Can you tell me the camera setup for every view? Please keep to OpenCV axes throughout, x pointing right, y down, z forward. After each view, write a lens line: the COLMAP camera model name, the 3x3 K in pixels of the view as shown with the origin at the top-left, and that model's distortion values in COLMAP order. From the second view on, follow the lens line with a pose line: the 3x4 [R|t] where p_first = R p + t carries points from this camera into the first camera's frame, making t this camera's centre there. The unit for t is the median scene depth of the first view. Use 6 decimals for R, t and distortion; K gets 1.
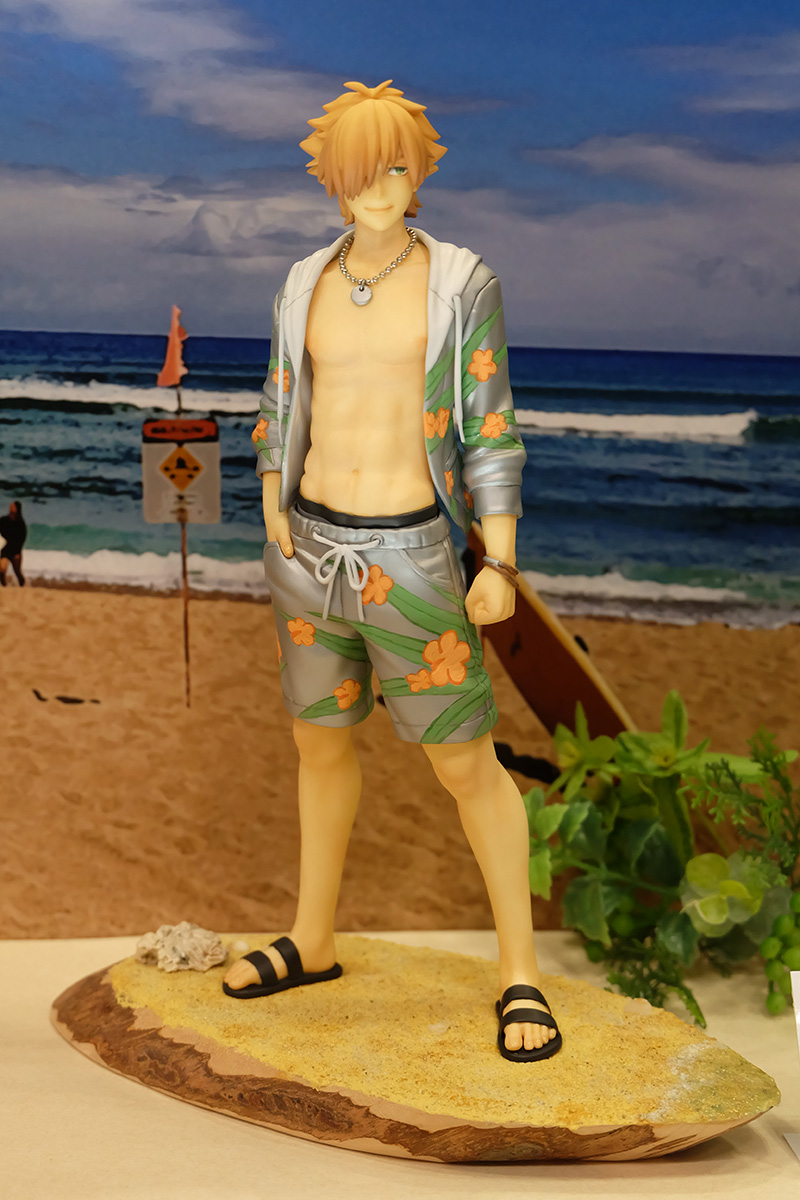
lens RADIAL K [[1860.3, 0, 400.0], [0, 1860.3, 600.0], [0, 0, 1]] dist [-0.022794, -0.077578]
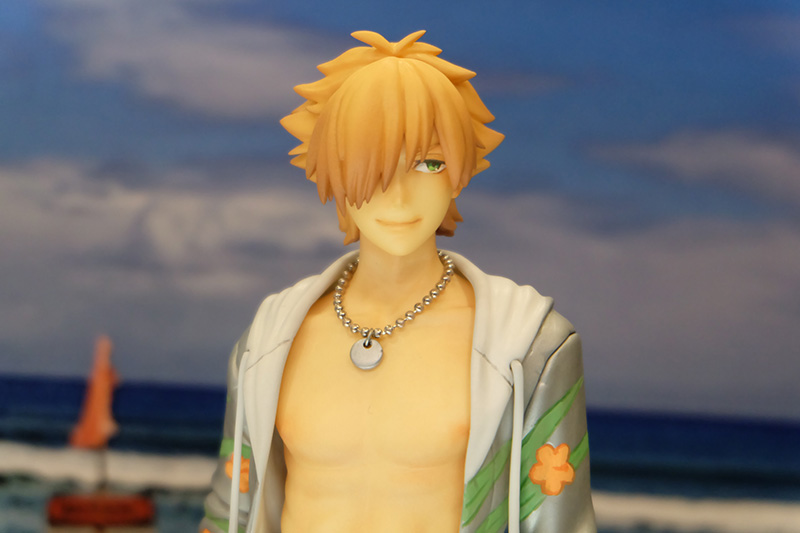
lens RADIAL K [[1802.7, 0, 400.0], [0, 1802.7, 266.5], [0, 0, 1]] dist [0.019649, 0.213607]
pose [[0.999389, 0.034173, 0.007401, -0.014682], [-0.032410, 0.984789, -0.170706, -0.086918], [-0.013122, 0.170361, 0.985294, 0.378431]]
